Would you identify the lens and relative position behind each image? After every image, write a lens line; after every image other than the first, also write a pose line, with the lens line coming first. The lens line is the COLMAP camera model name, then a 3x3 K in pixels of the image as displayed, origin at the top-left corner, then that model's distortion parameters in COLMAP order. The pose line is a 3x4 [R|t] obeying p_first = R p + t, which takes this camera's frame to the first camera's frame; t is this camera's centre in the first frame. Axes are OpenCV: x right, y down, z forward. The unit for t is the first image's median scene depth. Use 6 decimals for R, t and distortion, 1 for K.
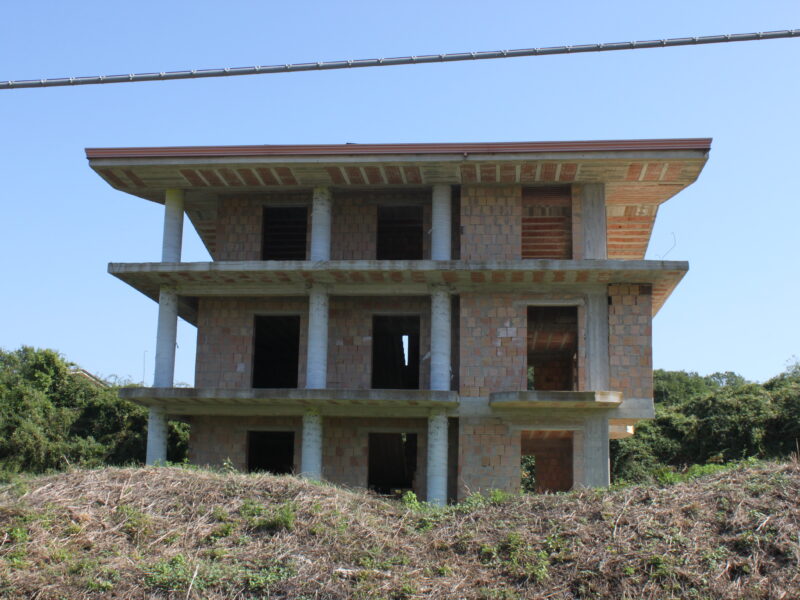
lens RADIAL K [[1041.7, 0, 400.0], [0, 1041.7, 300.0], [0, 0, 1]] dist [-0.106204, 0.068433]
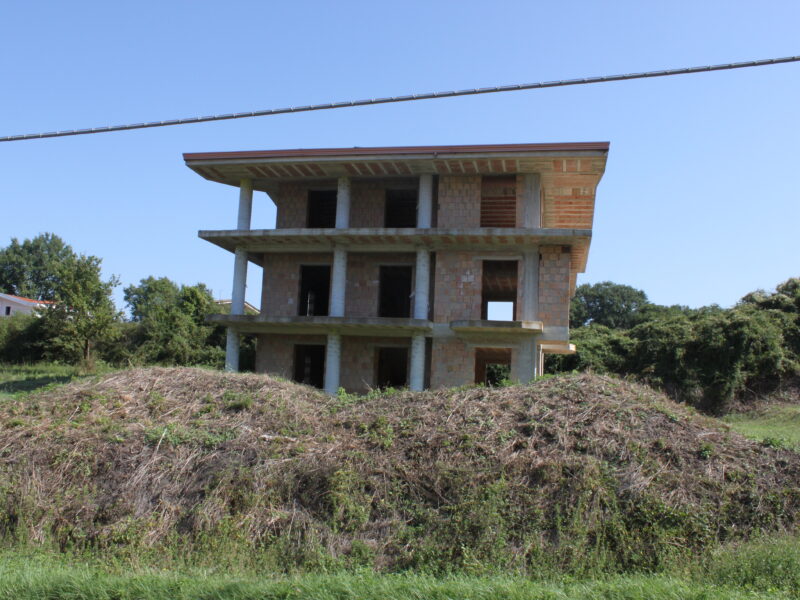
lens RADIAL K [[751.8, 0, 400.0], [0, 751.8, 300.0], [0, 0, 1]] dist [-0.182064, 0.182802]
pose [[0.994137, 0.010624, -0.107603, 0.121386], [-0.003462, 0.997778, 0.066535, -0.007861], [0.108071, -0.065773, 0.991965, -0.032386]]
